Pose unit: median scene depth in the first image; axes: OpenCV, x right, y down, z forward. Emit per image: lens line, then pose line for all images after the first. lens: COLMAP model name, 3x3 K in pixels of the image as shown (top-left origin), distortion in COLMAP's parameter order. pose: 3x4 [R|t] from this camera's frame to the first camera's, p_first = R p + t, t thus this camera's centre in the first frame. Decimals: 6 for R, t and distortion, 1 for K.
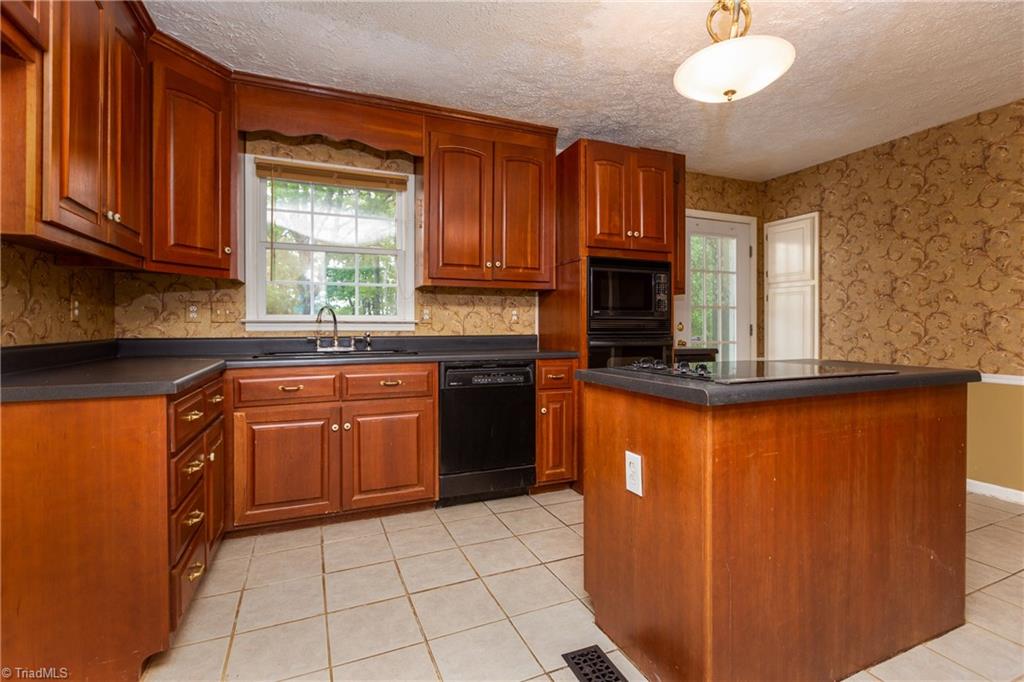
lens RADIAL K [[472.5, 0, 521.7], [0, 472.5, 325.2], [0, 0, 1]] dist [-0.000742, 0.000197]
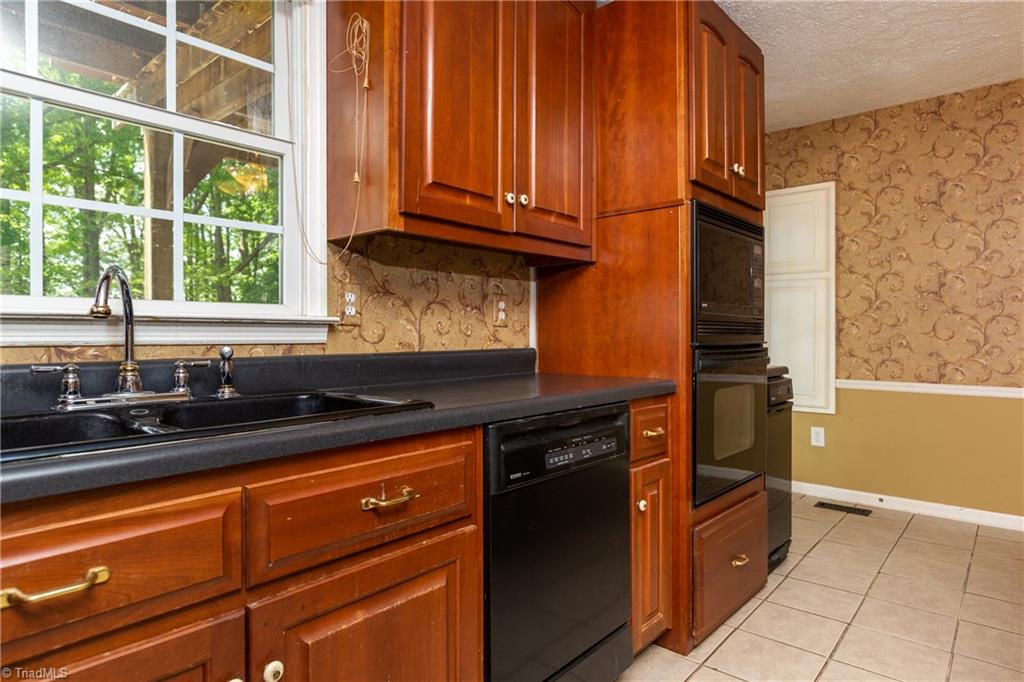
lens RADIAL K [[573.8, 0, 510.8], [0, 573.8, 341.8], [0, 0, 1]] dist [-0.007756, -0.000098]
pose [[0.909318, -0.006529, 0.416052, -0.283402], [-0.002219, 0.999787, 0.020540, 0.000194], [-0.416097, -0.019601, 0.909109, 0.458493]]
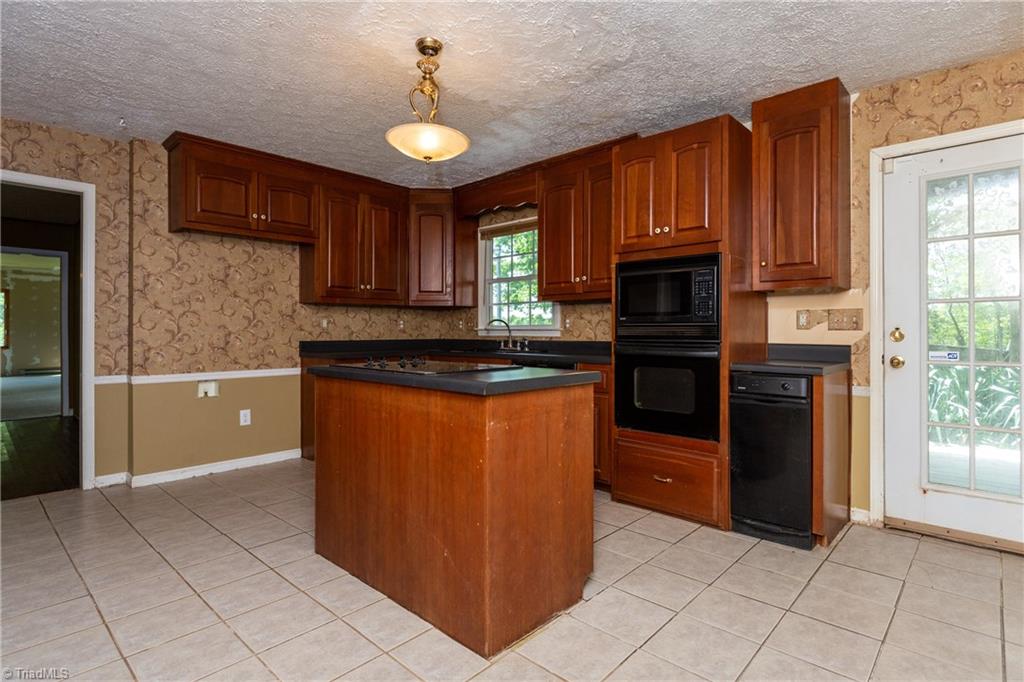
lens RADIAL K [[521.5, 0, 512.3], [0, 521.5, 334.2], [0, 0, 1]] dist [0.003400, 0.000406]
pose [[0.401932, 0.005084, -0.915655, 0.961737], [-0.000888, 0.999986, 0.005163, -0.001427], [0.915669, -0.001262, 0.401931, 0.323670]]
